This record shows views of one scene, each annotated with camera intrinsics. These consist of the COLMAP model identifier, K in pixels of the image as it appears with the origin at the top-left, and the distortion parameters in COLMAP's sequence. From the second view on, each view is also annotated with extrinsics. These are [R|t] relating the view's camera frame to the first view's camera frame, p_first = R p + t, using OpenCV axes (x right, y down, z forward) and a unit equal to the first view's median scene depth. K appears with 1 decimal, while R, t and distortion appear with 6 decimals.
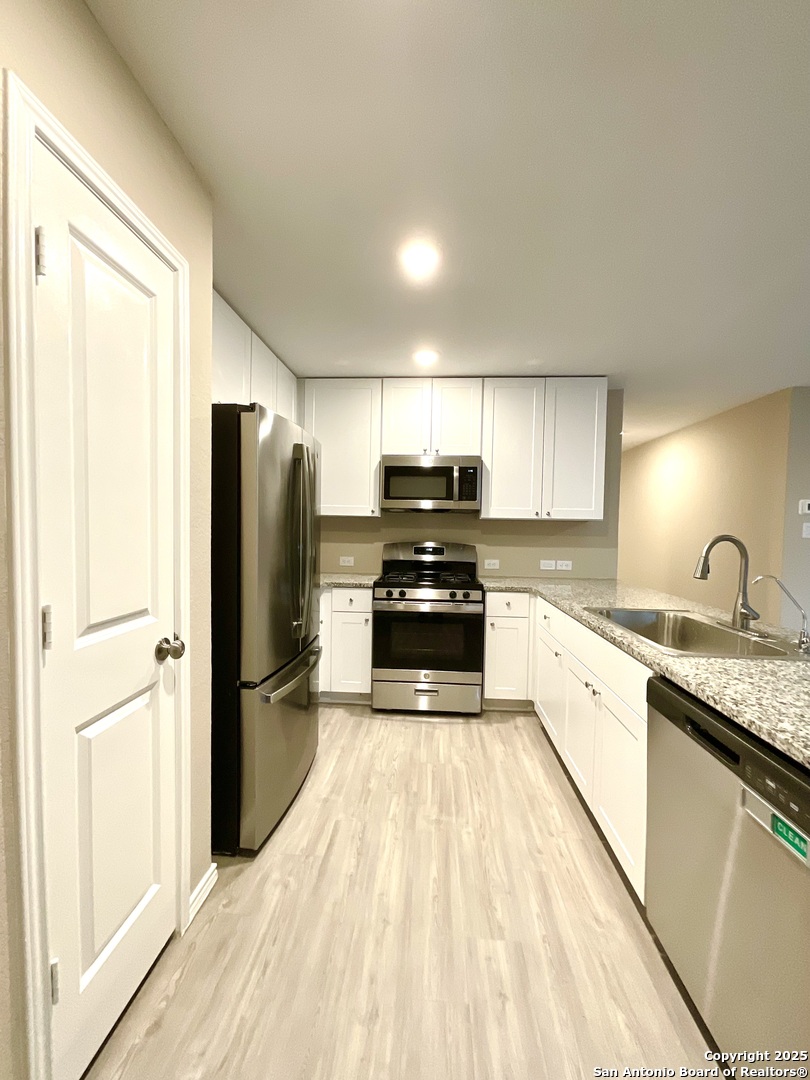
lens RADIAL K [[438.5, 0, 405.0], [0, 438.5, 540.0], [0, 0, 1]] dist [0.000429, 0.000125]
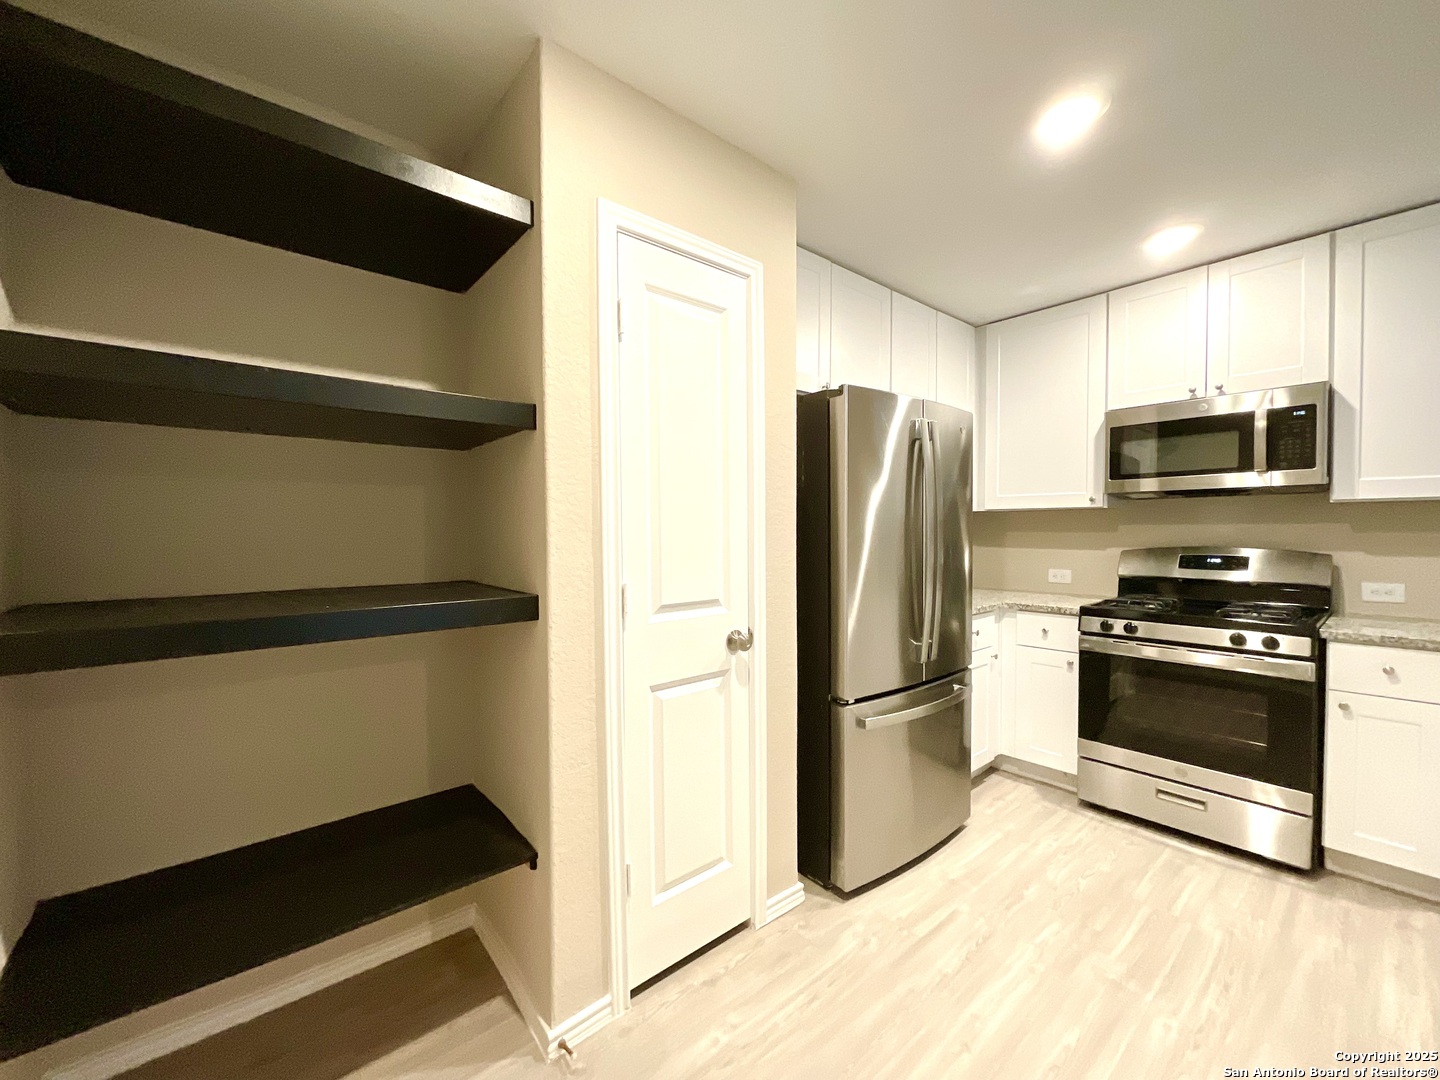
lens RADIAL K [[577.6, 0, 714.0], [0, 577.6, 542.6], [0, 0, 1]] dist [-0.001512, -0.000155]
pose [[0.690387, -0.004038, -0.723429, 0.183709], [-0.005990, 0.999918, -0.011298, 0.013368], [0.723415, 0.012134, 0.690307, 0.001832]]
